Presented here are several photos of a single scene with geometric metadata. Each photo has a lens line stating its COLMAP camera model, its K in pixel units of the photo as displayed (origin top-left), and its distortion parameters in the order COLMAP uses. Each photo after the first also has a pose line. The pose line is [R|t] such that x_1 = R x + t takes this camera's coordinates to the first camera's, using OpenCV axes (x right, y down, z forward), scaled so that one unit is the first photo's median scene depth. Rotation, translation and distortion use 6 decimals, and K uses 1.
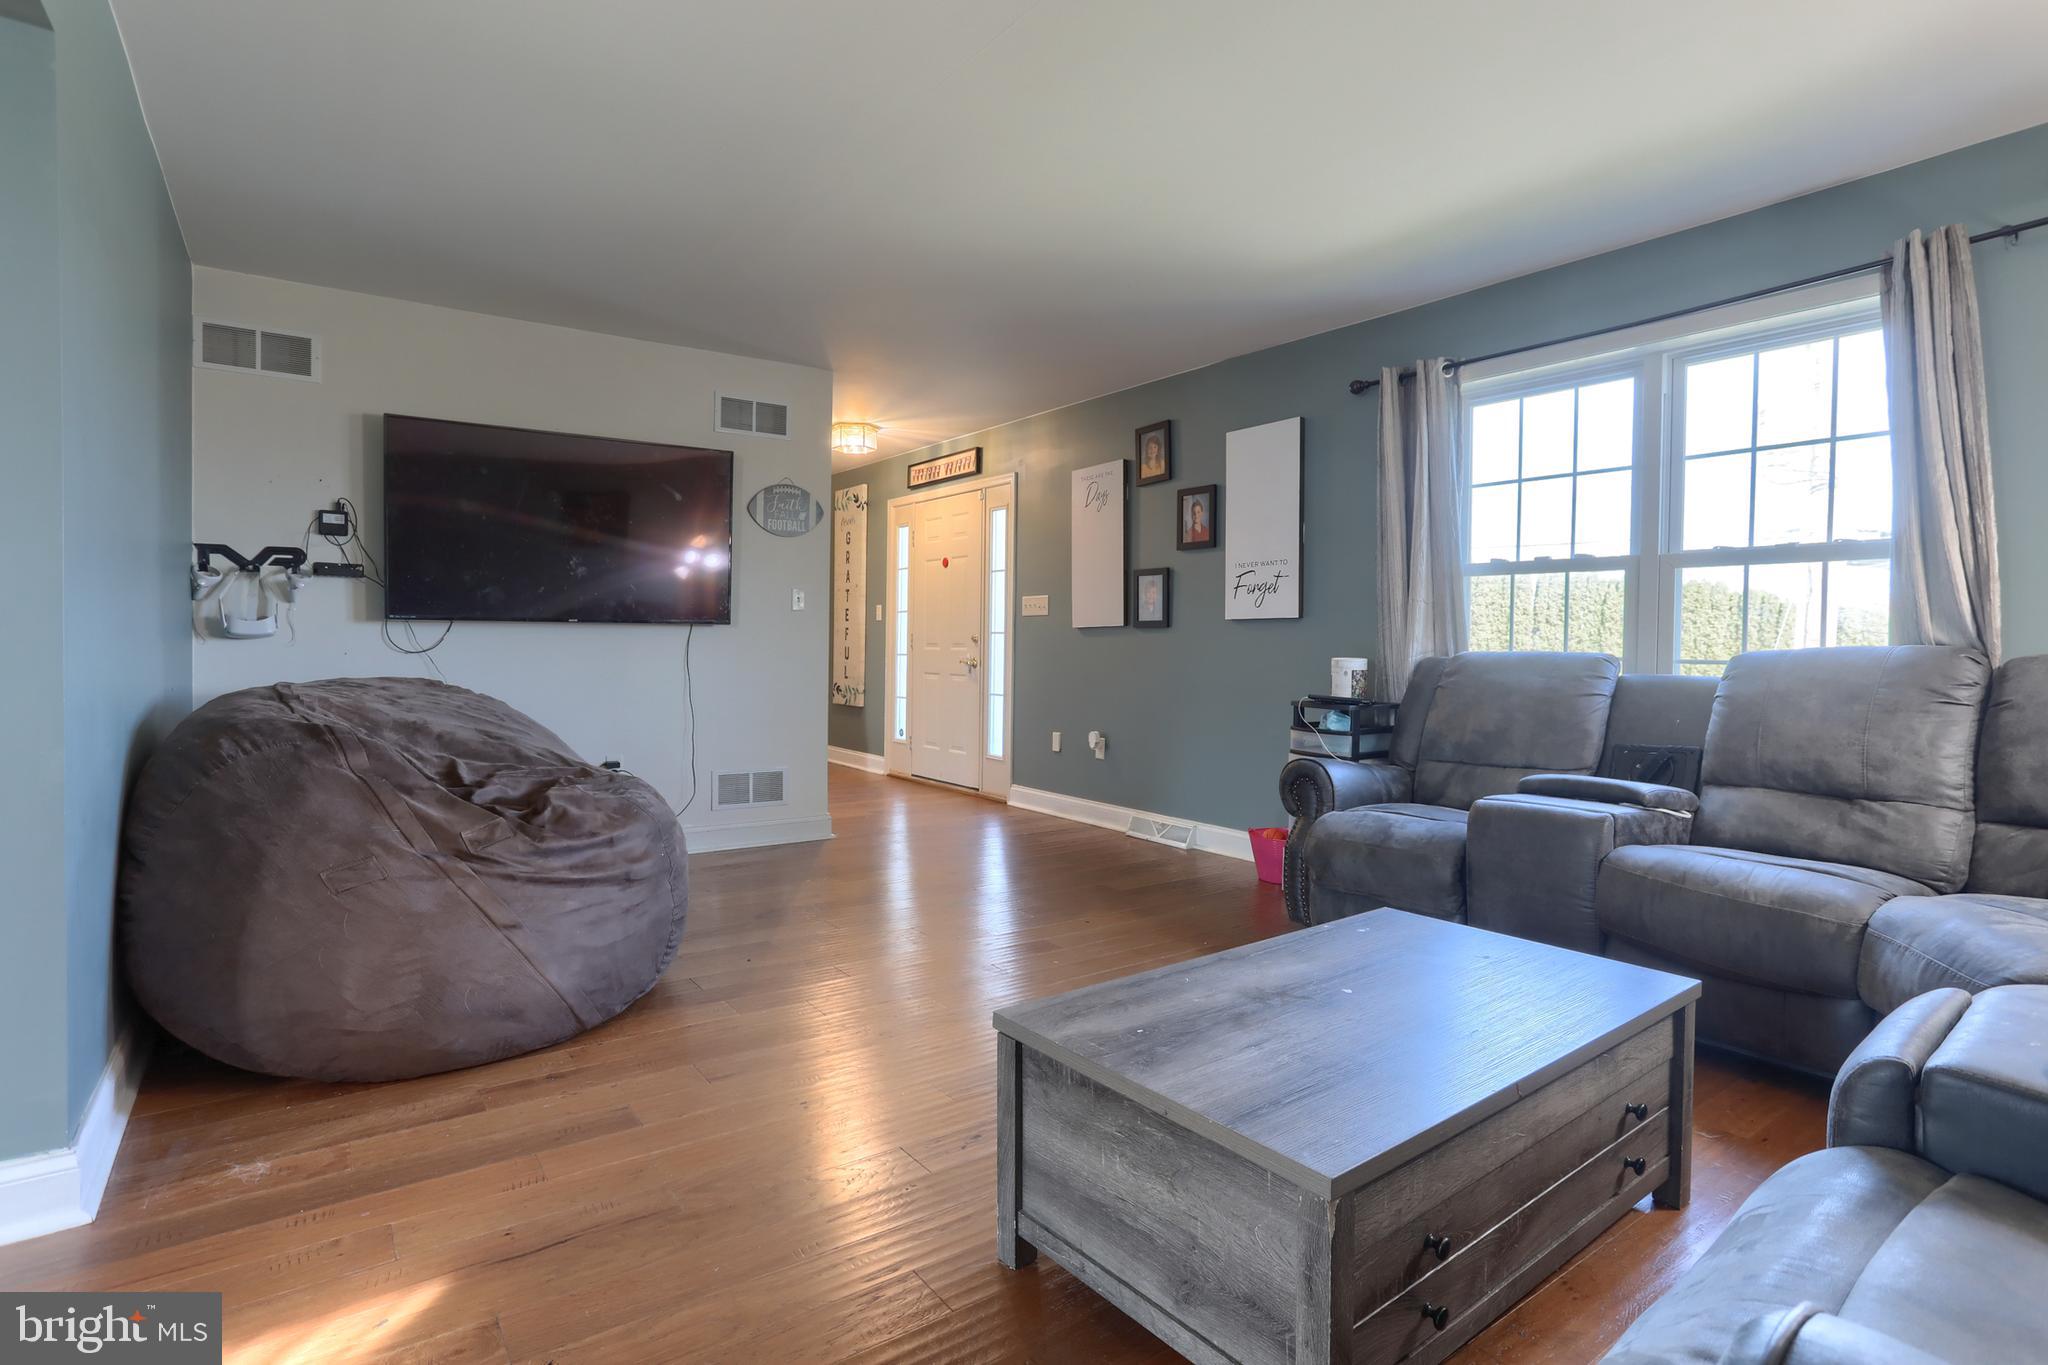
lens RADIAL K [[1025.1, 0, 1017.5], [0, 1025.1, 672.4], [0, 0, 1]] dist [0.001614, 0.000742]
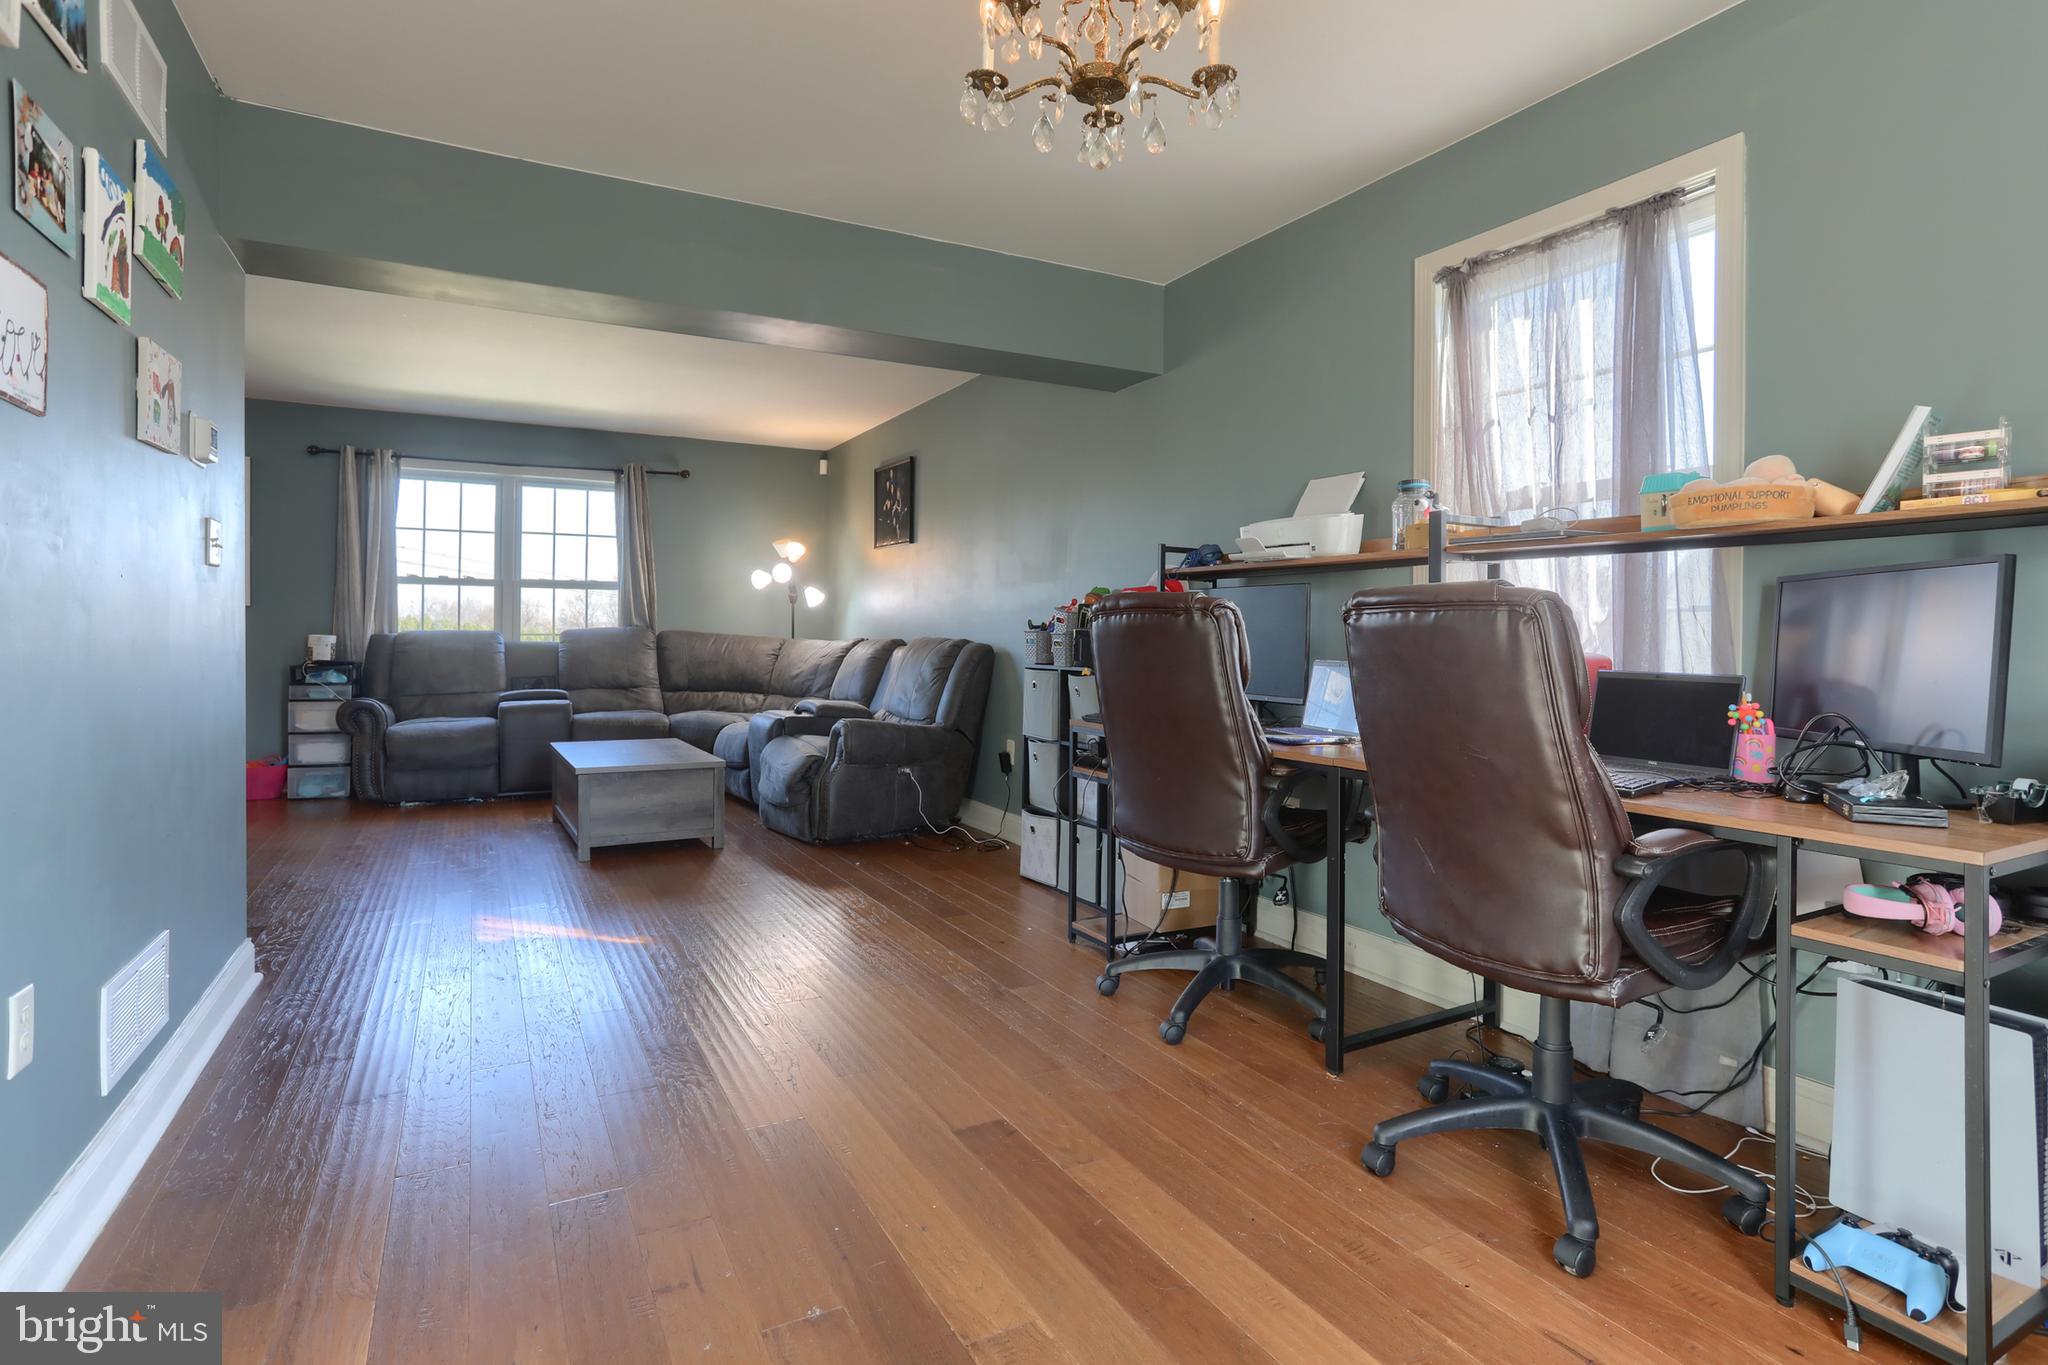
lens RADIAL K [[997.7, 0, 1019.1], [0, 997.7, 626.7], [0, 0, 1]] dist [-0.000054, -0.000011]
pose [[0.143851, 0.002633, 0.989596, -1.068188], [0.027555, 0.999598, -0.006665, 0.012703], [-0.989216, 0.028227, 0.143721, -0.215446]]
